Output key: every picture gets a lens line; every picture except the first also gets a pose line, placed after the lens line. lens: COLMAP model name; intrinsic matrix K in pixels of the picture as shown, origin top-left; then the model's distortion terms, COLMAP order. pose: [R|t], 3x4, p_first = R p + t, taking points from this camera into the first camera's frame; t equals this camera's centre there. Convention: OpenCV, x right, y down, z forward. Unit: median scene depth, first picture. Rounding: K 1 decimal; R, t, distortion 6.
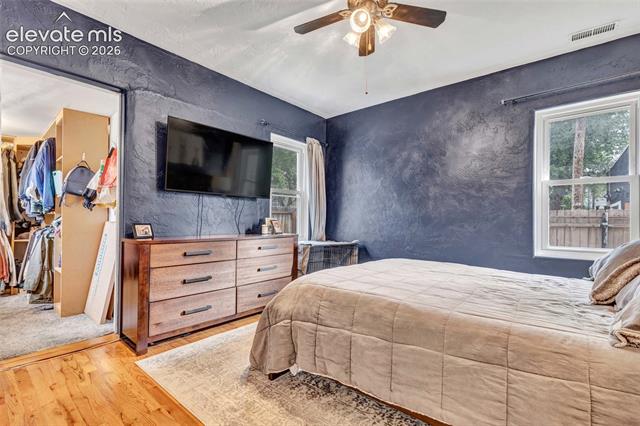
lens RADIAL K [[292.8, 0, 321.5], [0, 292.8, 218.5], [0, 0, 1]] dist [0.014140, -0.003074]
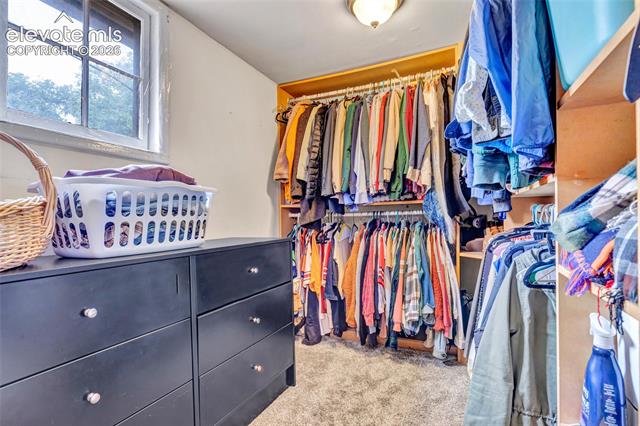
lens RADIAL K [[319.4, 0, 321.0], [0, 319.4, 214.4], [0, 0, 1]] dist [-0.002010, 0.000098]
pose [[0.295689, -0.010429, -0.955227, -0.605228], [0.019506, 0.999798, -0.004877, 0.004961], [0.955085, -0.017190, 0.295833, 0.633628]]
